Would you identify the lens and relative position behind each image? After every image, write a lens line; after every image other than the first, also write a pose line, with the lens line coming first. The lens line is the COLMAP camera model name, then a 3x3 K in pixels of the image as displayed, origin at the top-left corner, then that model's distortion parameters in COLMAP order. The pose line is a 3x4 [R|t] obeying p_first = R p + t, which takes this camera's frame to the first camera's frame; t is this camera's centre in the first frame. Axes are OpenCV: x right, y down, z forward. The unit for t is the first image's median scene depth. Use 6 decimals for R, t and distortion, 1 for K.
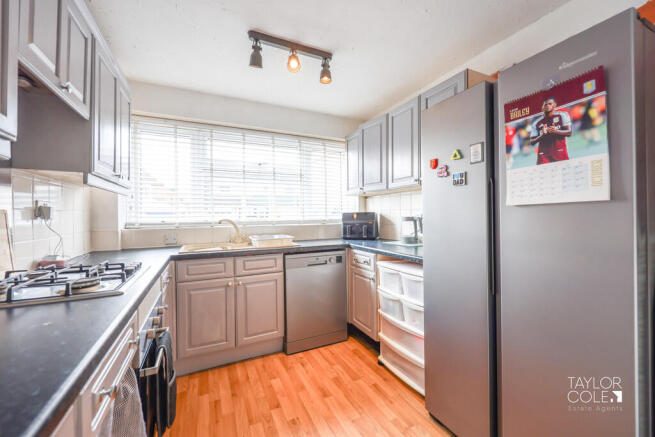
lens RADIAL K [[264.3, 0, 324.3], [0, 264.3, 216.0], [0, 0, 1]] dist [0.000685, 0.000183]
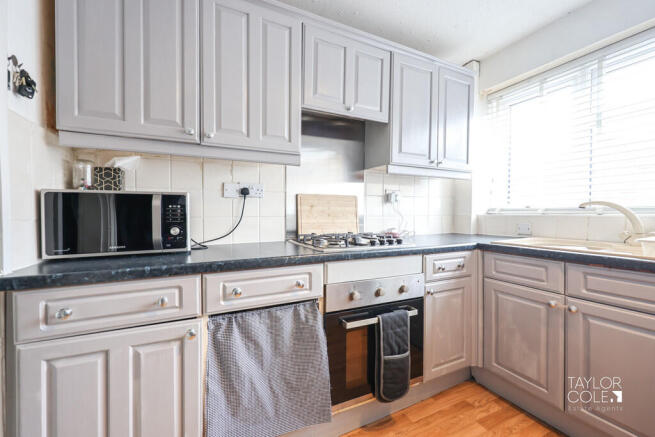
lens RADIAL K [[264.3, 0, 315.8], [0, 264.3, 216.8], [0, 0, 1]] dist [0.000685, 0.000183]
pose [[-0.002298, 0.027748, -0.999612, 0.297170], [-0.003151, 0.999610, 0.027755, 0.042851], [0.999992, 0.003213, -0.002210, 0.502133]]
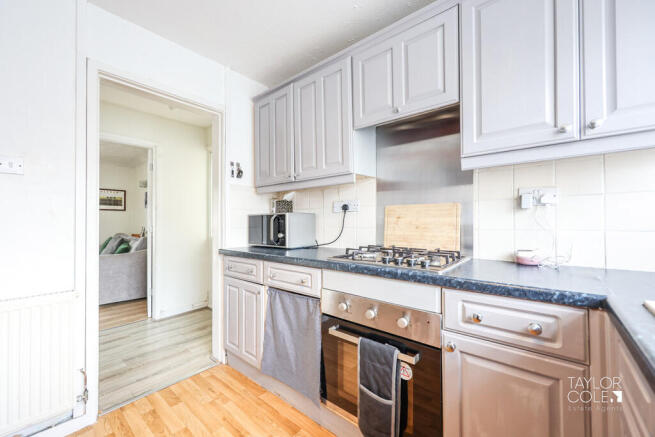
lens RADIAL K [[264.3, 0, 330.4], [0, 264.3, 218.5], [0, 0, 1]] dist [0.000685, 0.000183]
pose [[-0.906223, 0.010879, -0.422660, -0.078784], [0.014985, 0.999867, -0.006395, 0.035167], [0.422534, -0.012129, -0.906266, 1.264113]]
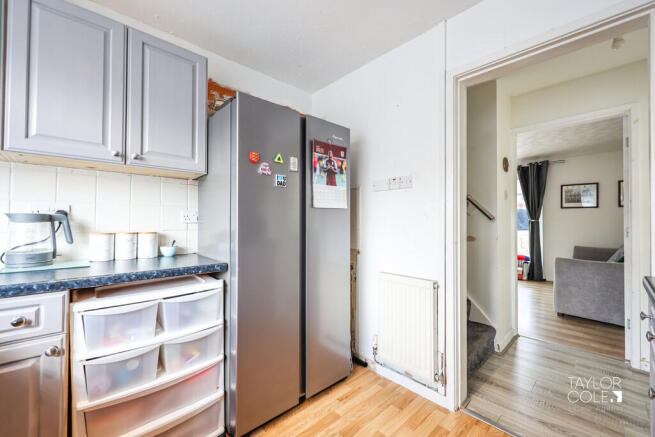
lens RADIAL K [[264.3, 0, 333.8], [0, 264.3, 216.6], [0, 0, 1]] dist [0.000685, 0.000183]
pose [[-0.320242, 0.022797, 0.947061, -0.474105], [0.001005, 0.999718, -0.023725, 0.030212], [-0.947335, -0.006646, -0.320175, 0.854364]]
